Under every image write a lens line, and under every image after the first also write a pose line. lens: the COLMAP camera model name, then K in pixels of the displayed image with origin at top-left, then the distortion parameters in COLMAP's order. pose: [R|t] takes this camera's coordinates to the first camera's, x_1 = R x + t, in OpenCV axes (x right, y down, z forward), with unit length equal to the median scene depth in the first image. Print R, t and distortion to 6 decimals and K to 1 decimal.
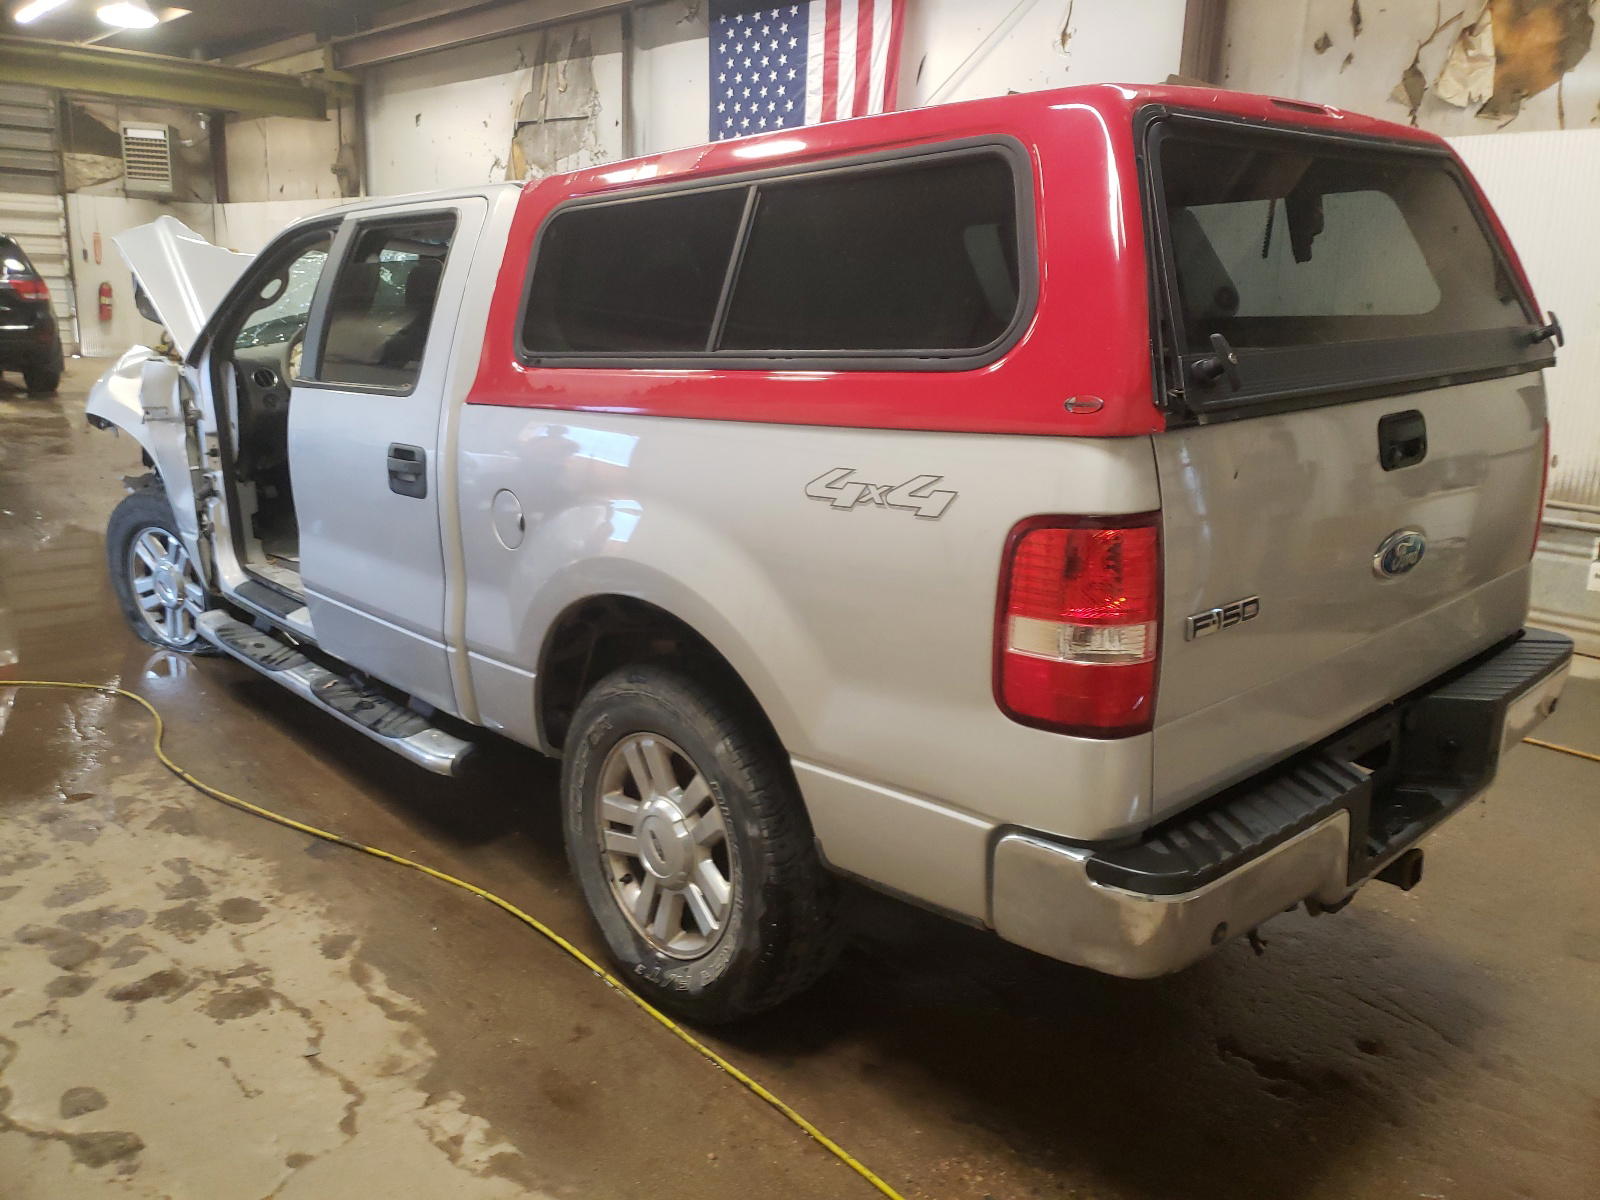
lens RADIAL K [[1253.2, 0, 800.0], [0, 1253.2, 600.0], [0, 0, 1]] dist [-0.001439, -0.003283]
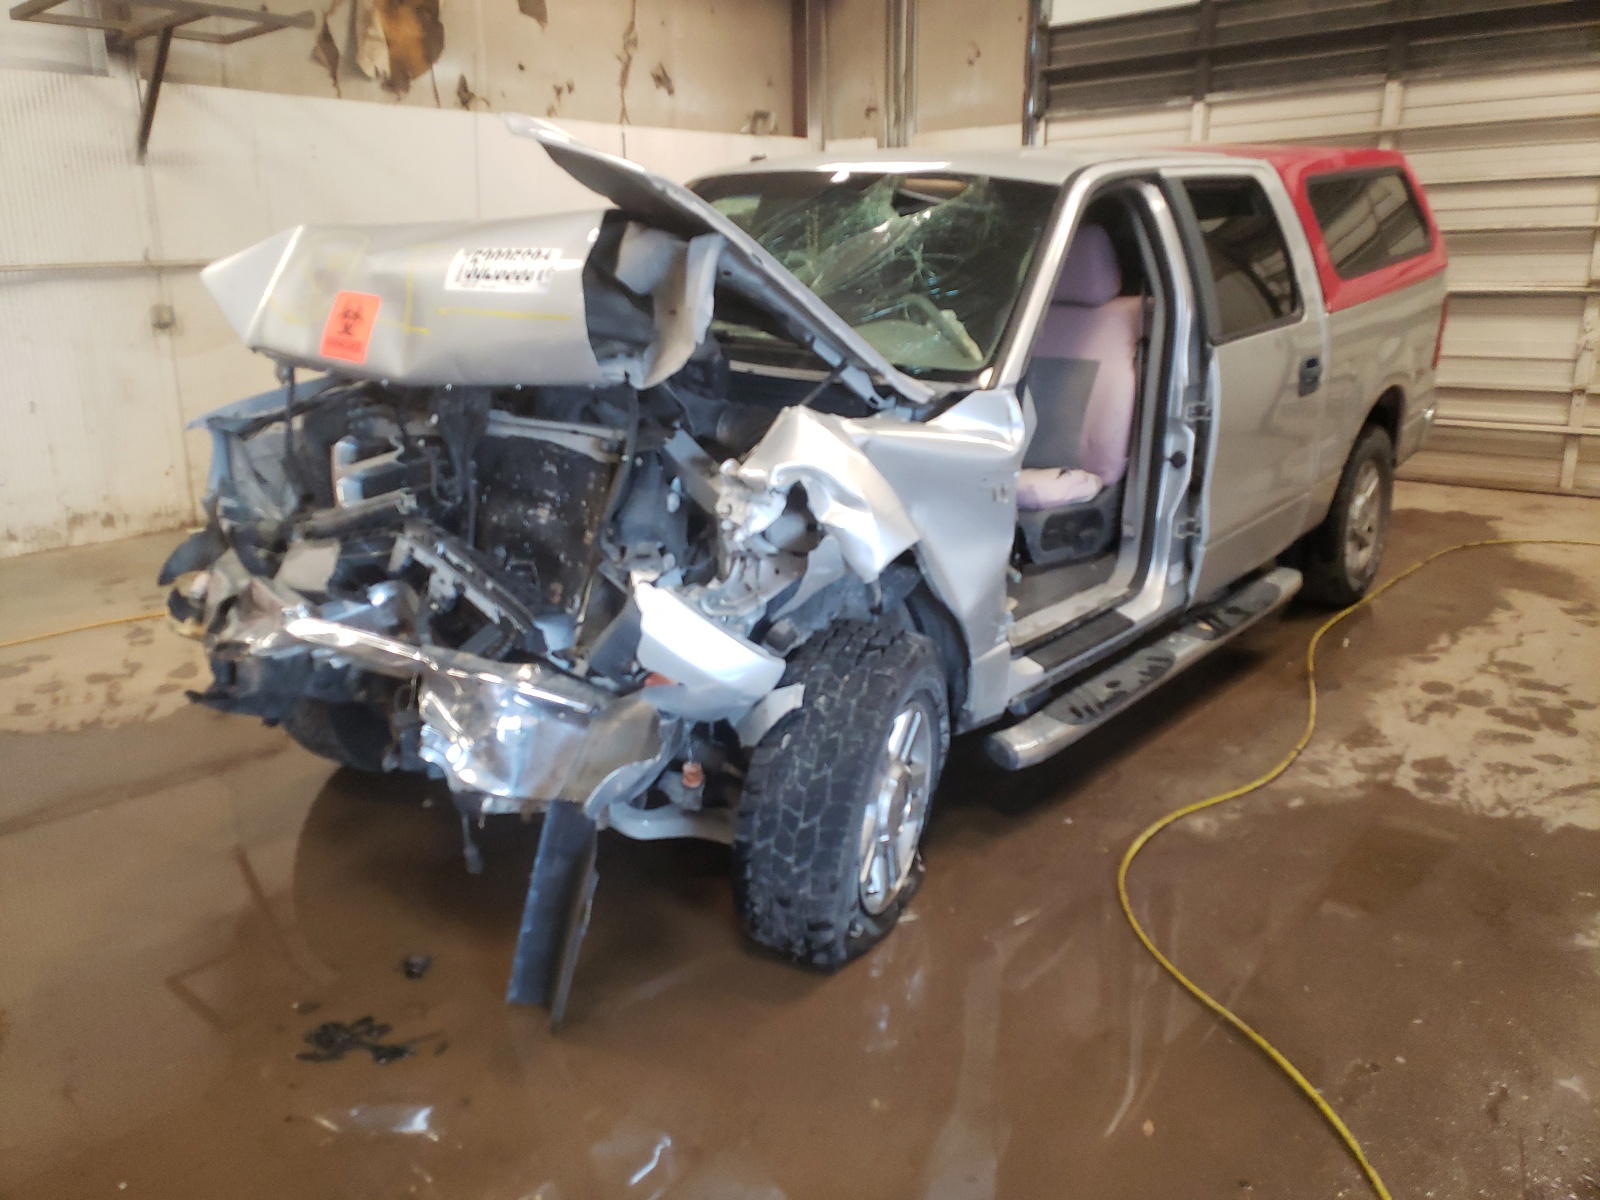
lens RADIAL K [[1199.0, 0, 800.0], [0, 1199.0, 600.0], [0, 0, 1]] dist [0.014376, -0.000668]
pose [[-0.103238, -0.307434, 0.945953, -1.317961], [0.255324, 0.910976, 0.323932, -0.376110], [-0.961328, 0.274967, -0.015552, 1.366775]]
